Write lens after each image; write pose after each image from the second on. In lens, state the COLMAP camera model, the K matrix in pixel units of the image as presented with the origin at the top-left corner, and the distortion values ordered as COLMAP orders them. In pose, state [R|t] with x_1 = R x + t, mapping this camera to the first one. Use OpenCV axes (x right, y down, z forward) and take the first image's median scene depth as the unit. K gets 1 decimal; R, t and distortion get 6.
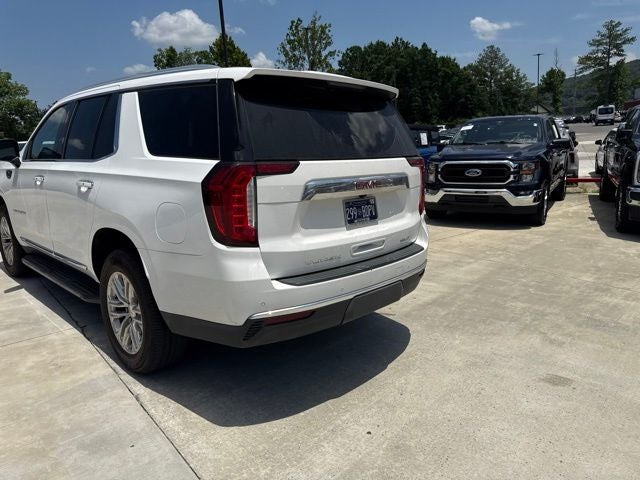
lens RADIAL K [[451.7, 0, 316.3], [0, 451.7, 234.5], [0, 0, 1]] dist [0.032957, -0.039710]
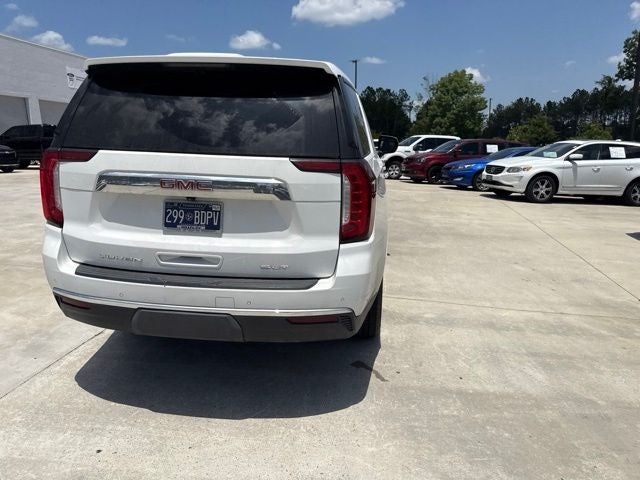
lens RADIAL K [[451.7, 0, 318.0], [0, 451.7, 249.3], [0, 0, 1]] dist [0.032957, -0.039710]
pose [[0.607728, 0.211520, -0.765458, 0.716148], [-0.181345, 0.975372, 0.125549, -0.111766], [0.773163, 0.062513, 0.631120, 0.527860]]
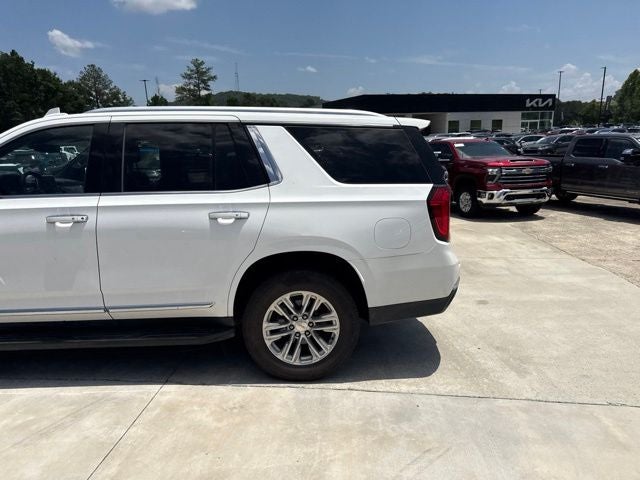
lens RADIAL K [[451.7, 0, 316.9], [0, 451.7, 244.2], [0, 0, 1]] dist [0.032957, -0.039710]
pose [[0.689309, -0.129806, 0.712744, -0.992446], [0.146553, 0.988462, 0.038286, -0.055338], [-0.709490, 0.078064, 0.700379, 0.177712]]
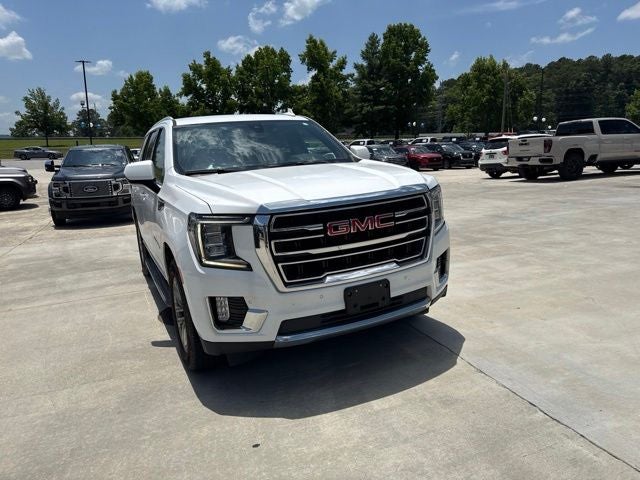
lens RADIAL K [[451.7, 0, 316.1], [0, 451.7, 236.1], [0, 0, 1]] dist [0.032957, -0.039710]
pose [[-0.938296, 0.000503, 0.345833, -1.205604], [0.136273, 0.919629, 0.368392, -0.526716], [-0.317853, 0.392788, -0.862953, 2.570471]]
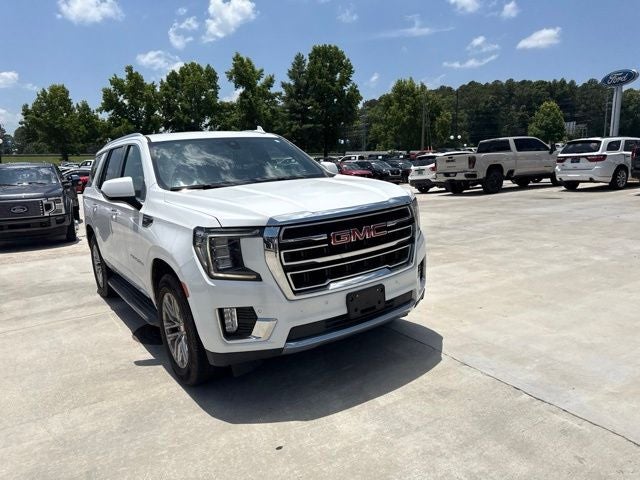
lens RADIAL K [[451.7, 0, 316.5], [0, 451.7, 239.3], [0, 0, 1]] dist [0.032957, -0.039710]
pose [[-0.979659, 0.039028, 0.196839, -1.092937], [0.109249, 0.926527, 0.360018, -0.549513], [-0.168326, 0.374199, -0.911944, 2.650177]]
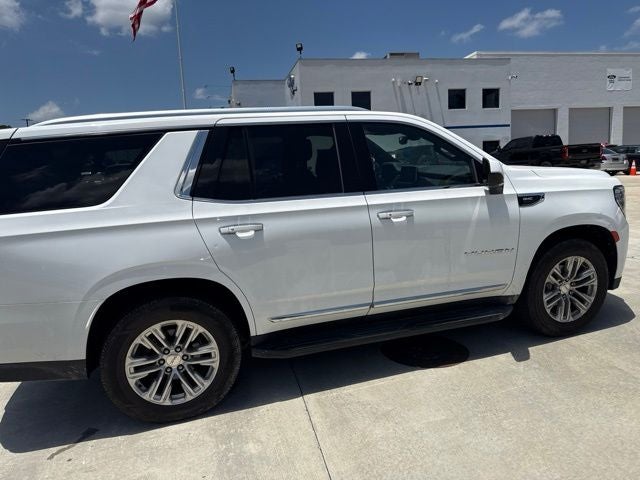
lens RADIAL K [[451.7, 0, 319.1], [0, 451.7, 244.1], [0, 0, 1]] dist [0.032957, -0.039710]
pose [[-0.469267, 0.211035, -0.857469, 0.572698], [-0.111345, 0.949133, 0.294530, -0.409061], [0.876009, 0.233688, -0.421899, 1.803632]]
